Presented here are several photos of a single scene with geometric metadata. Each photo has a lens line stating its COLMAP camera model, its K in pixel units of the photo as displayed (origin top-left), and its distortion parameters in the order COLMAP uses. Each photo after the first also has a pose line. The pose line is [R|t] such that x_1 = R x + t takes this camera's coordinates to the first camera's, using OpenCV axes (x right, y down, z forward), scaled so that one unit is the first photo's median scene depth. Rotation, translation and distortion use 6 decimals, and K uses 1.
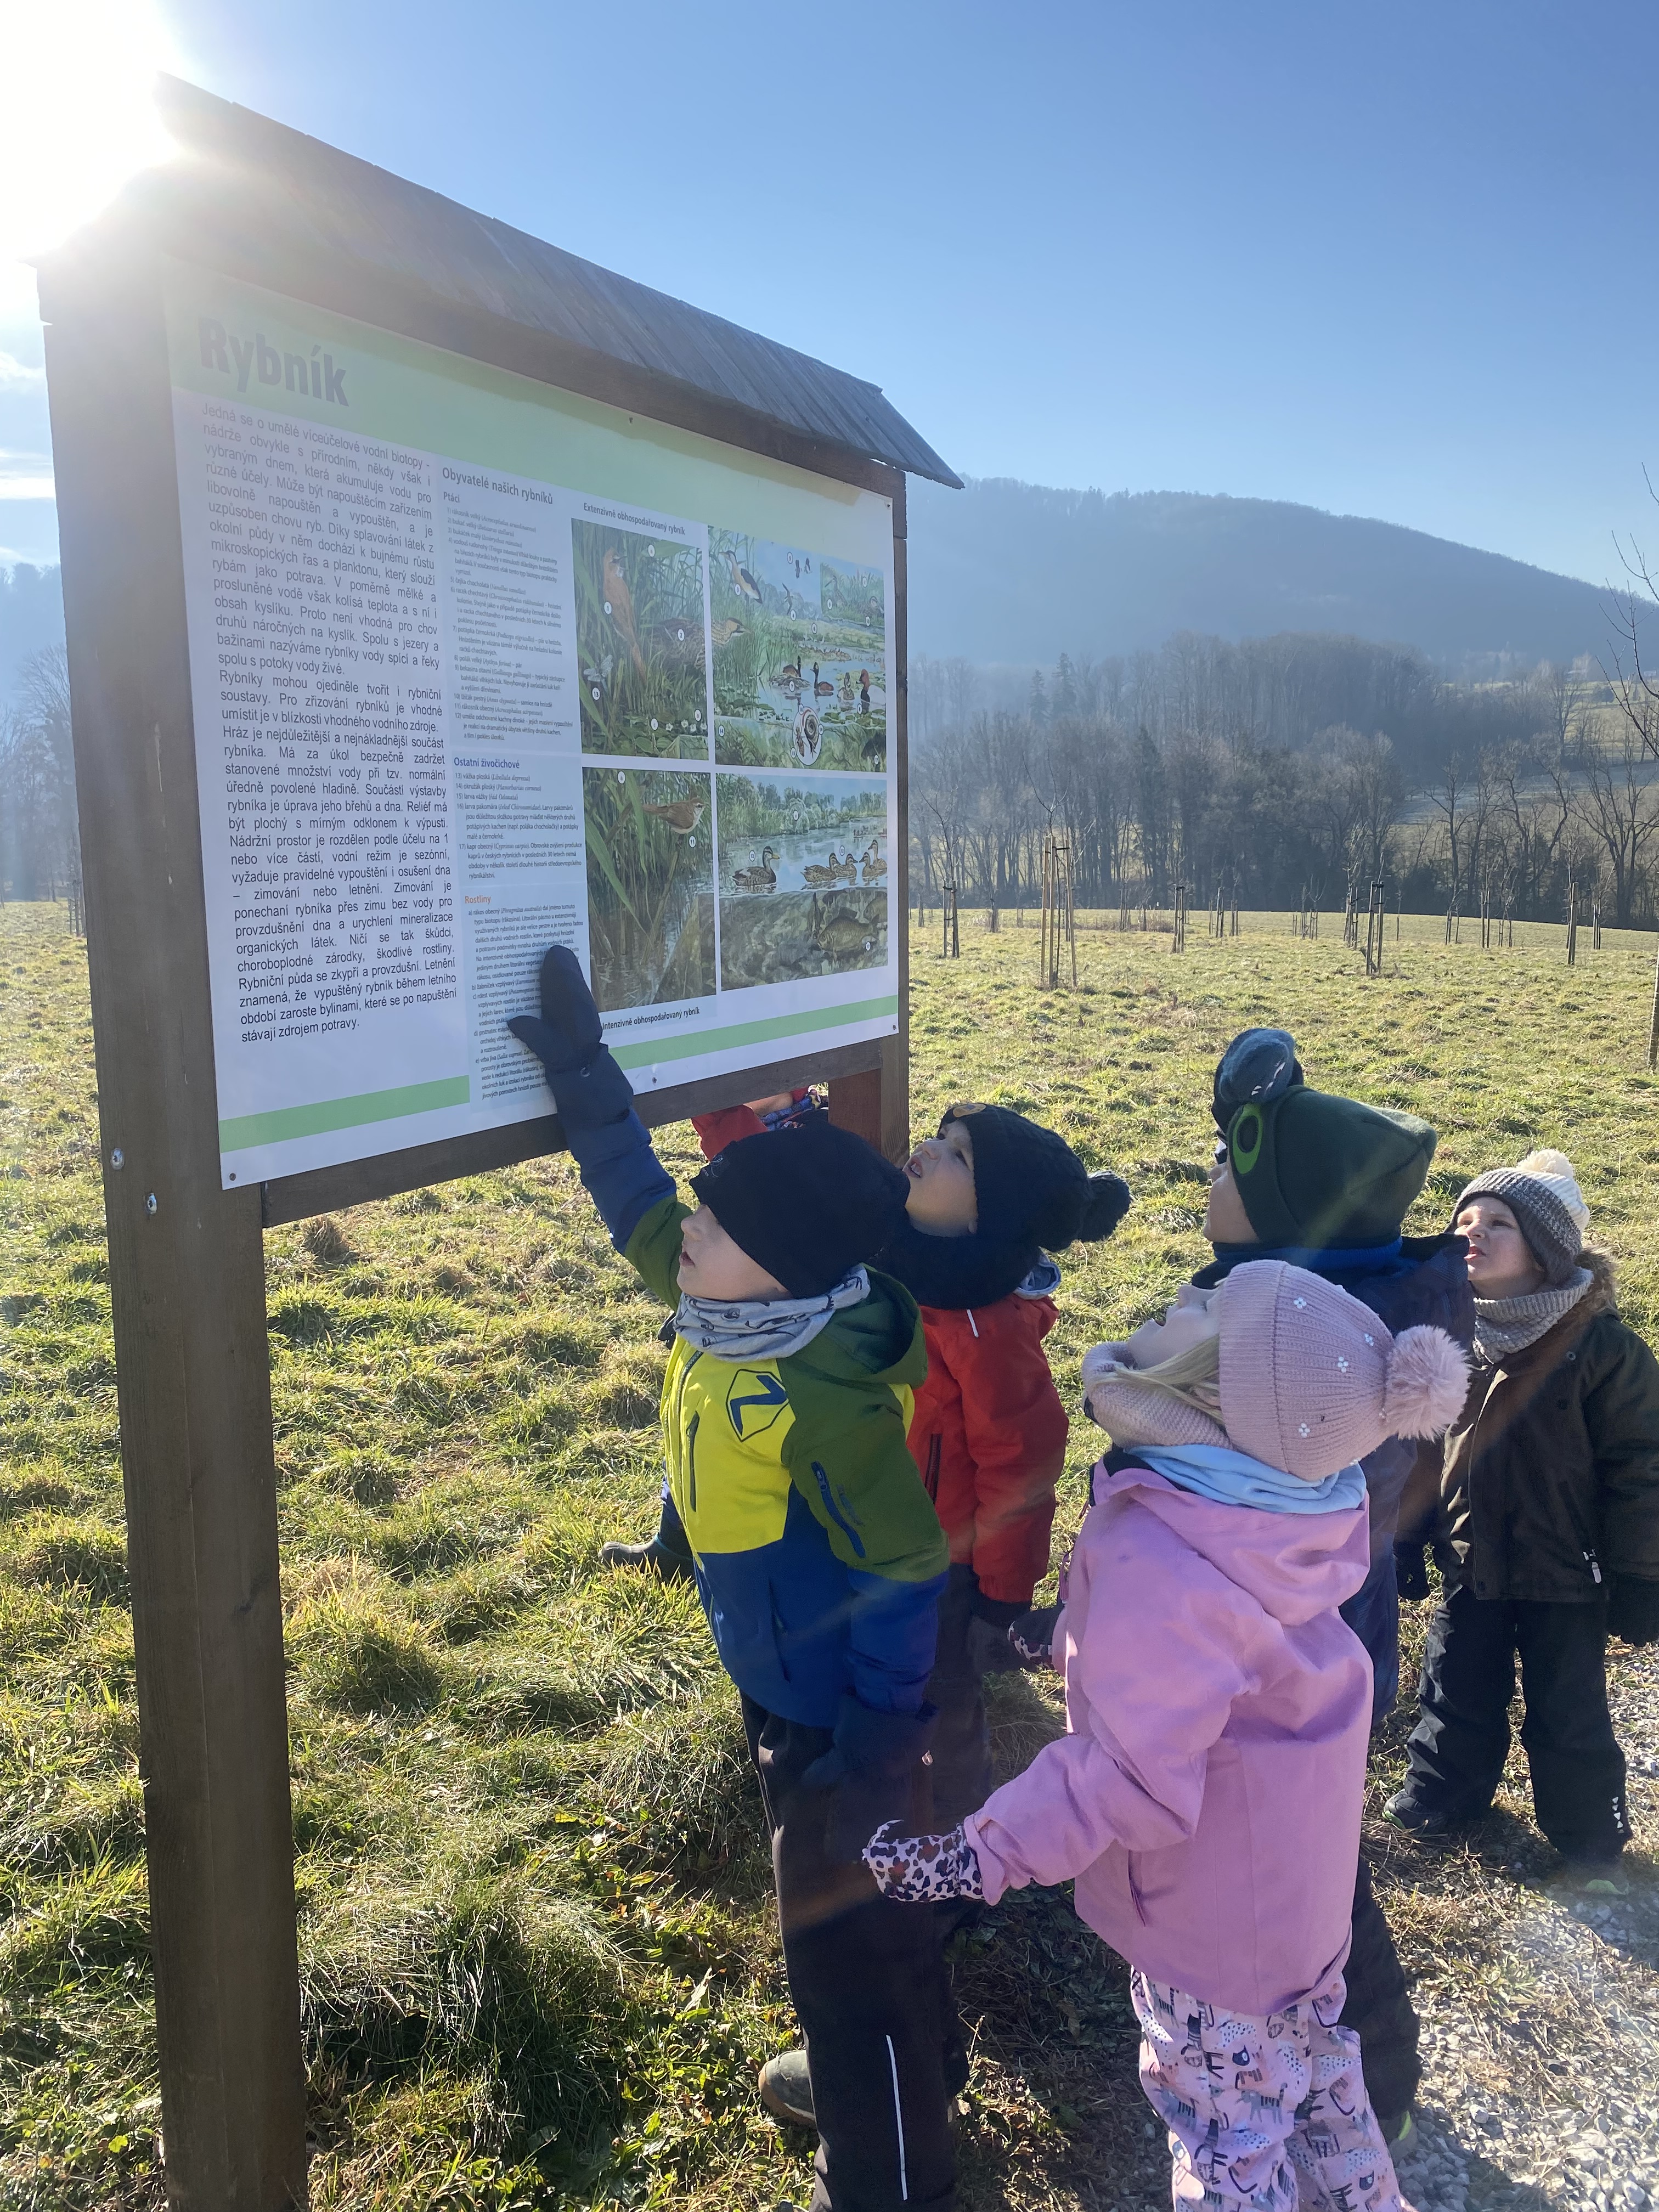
lens RADIAL K [[1662.0, 0, 813.3], [0, 1662.0, 1101.1], [0, 0, 1]] dist [0.022570, -0.020684]
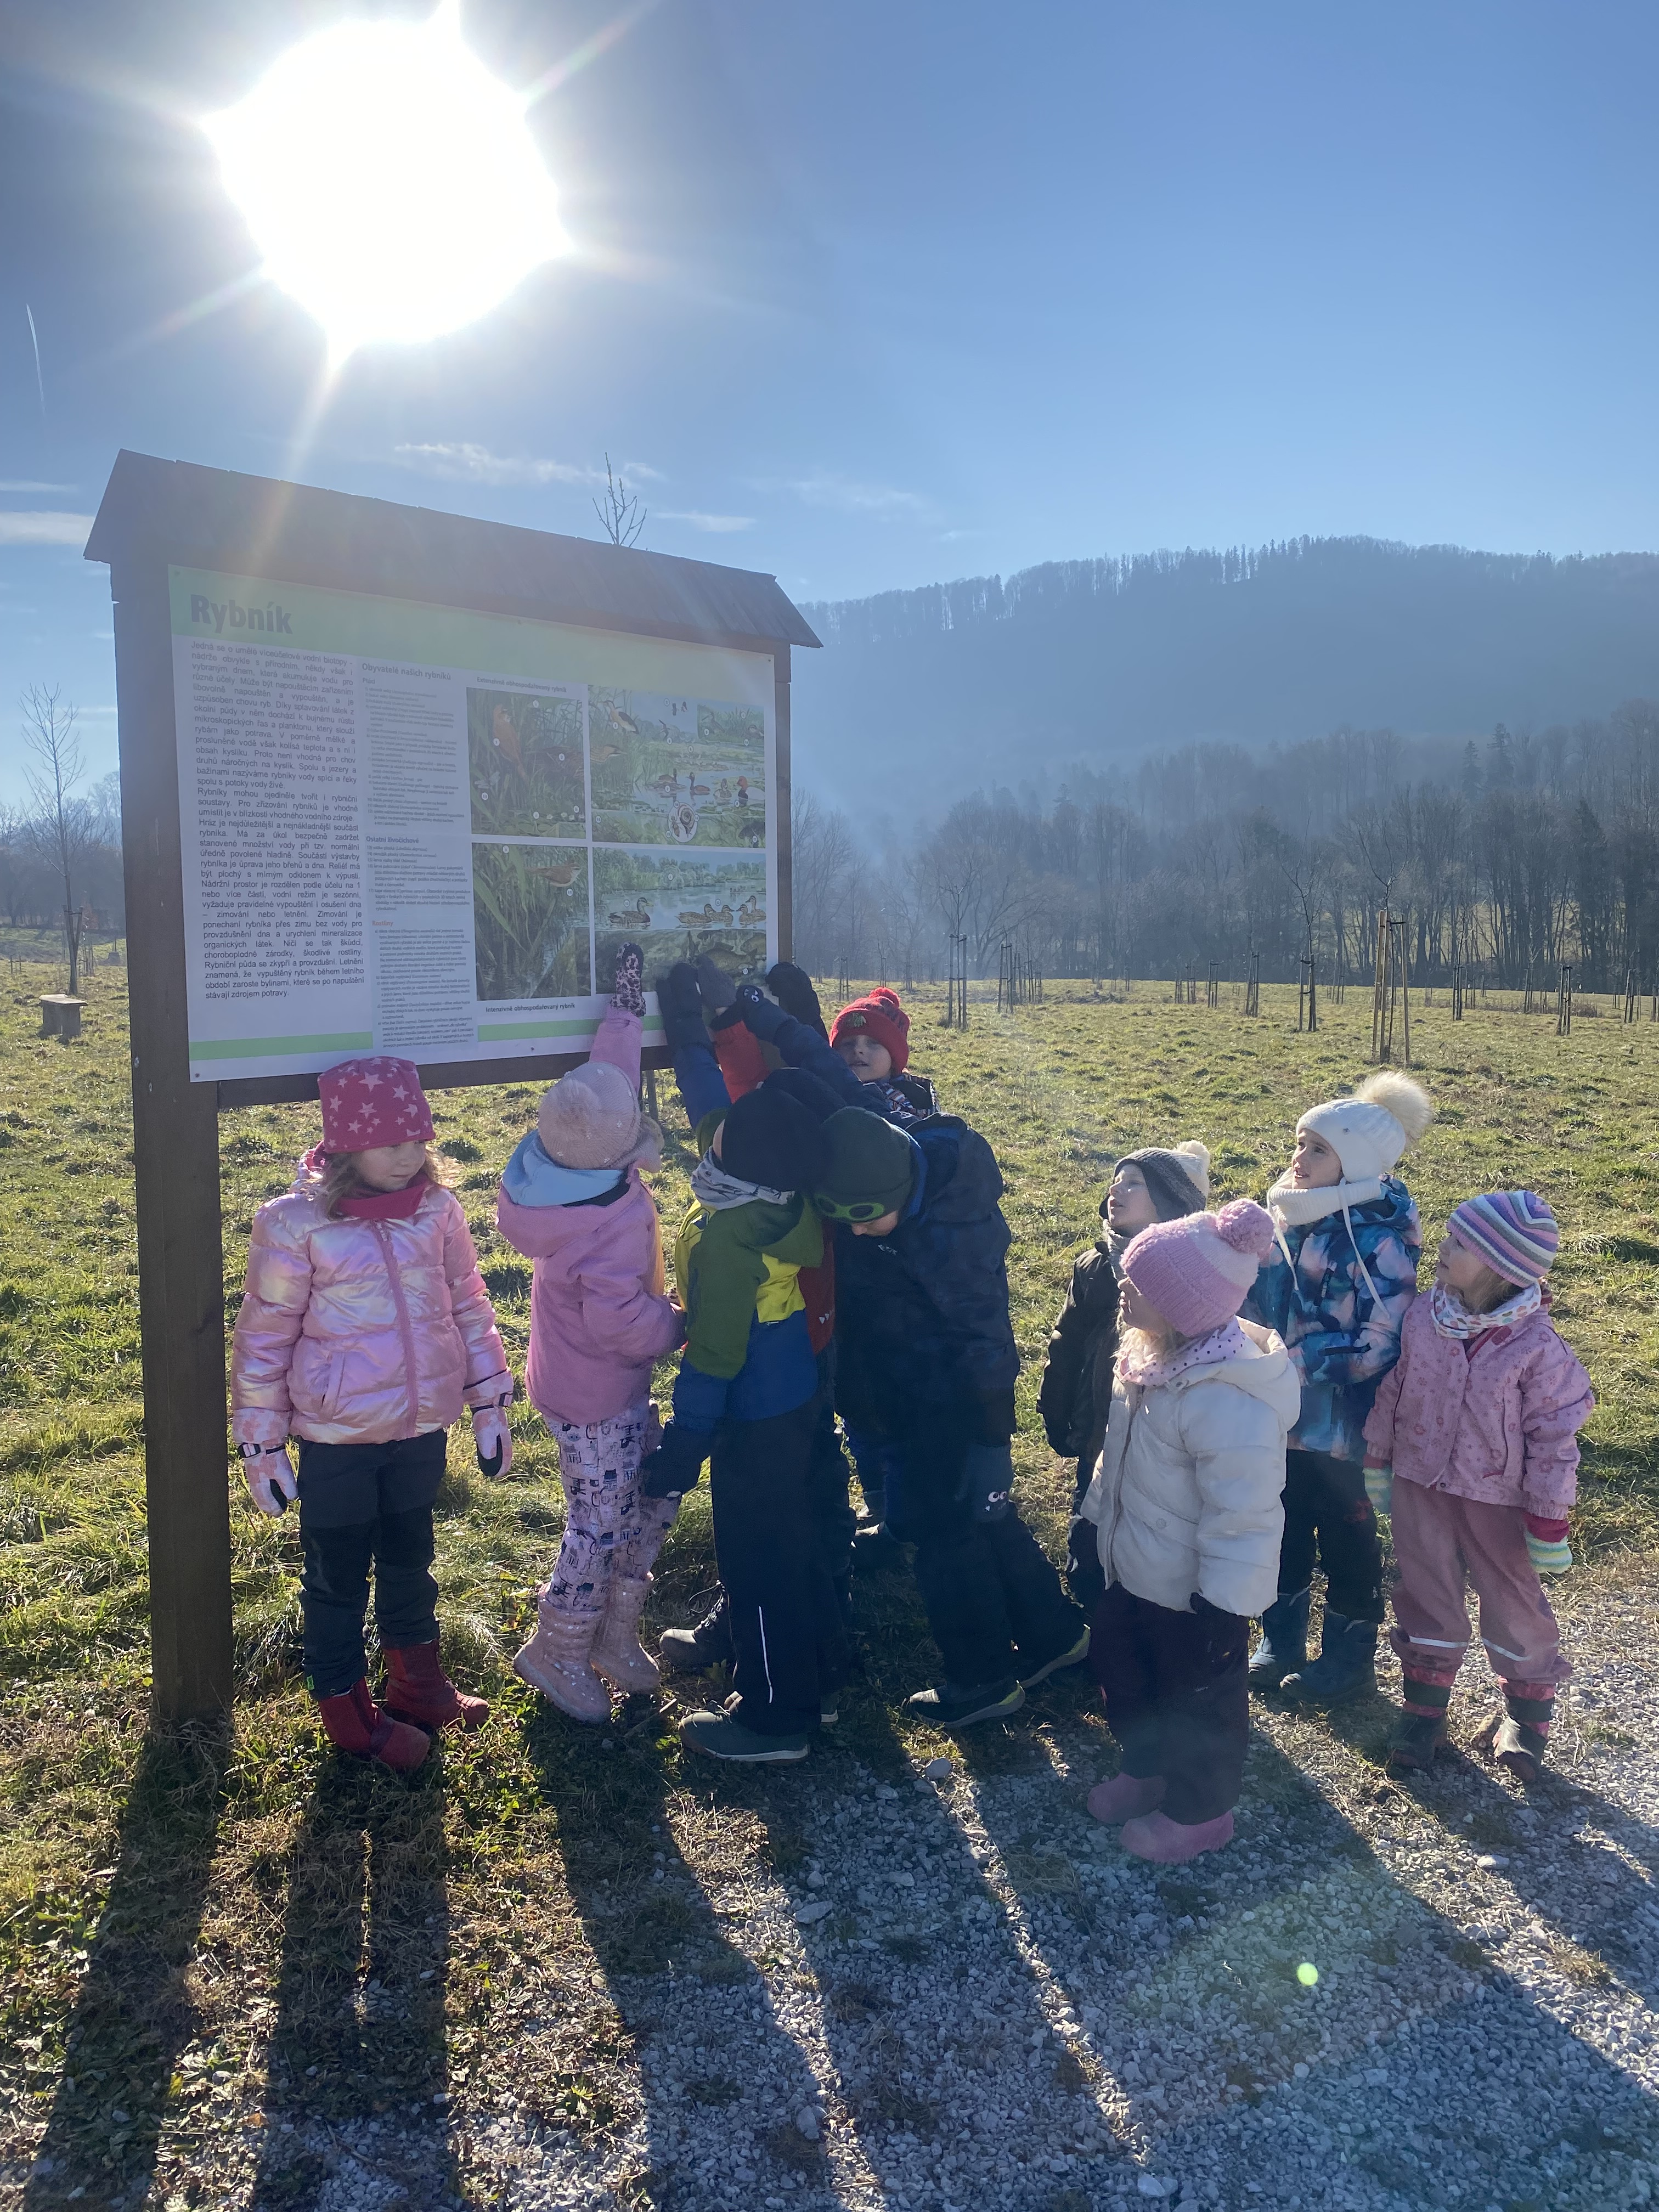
lens RADIAL K [[1662.0, 0, 866.4], [0, 1662.0, 1108.5], [0, 0, 1]] dist [0.022570, -0.020684]
pose [[0.977408, 0.042112, -0.207121, 0.559333], [-0.049796, 0.998246, -0.032025, 0.080863], [0.205410, 0.041615, 0.977791, -0.446970]]
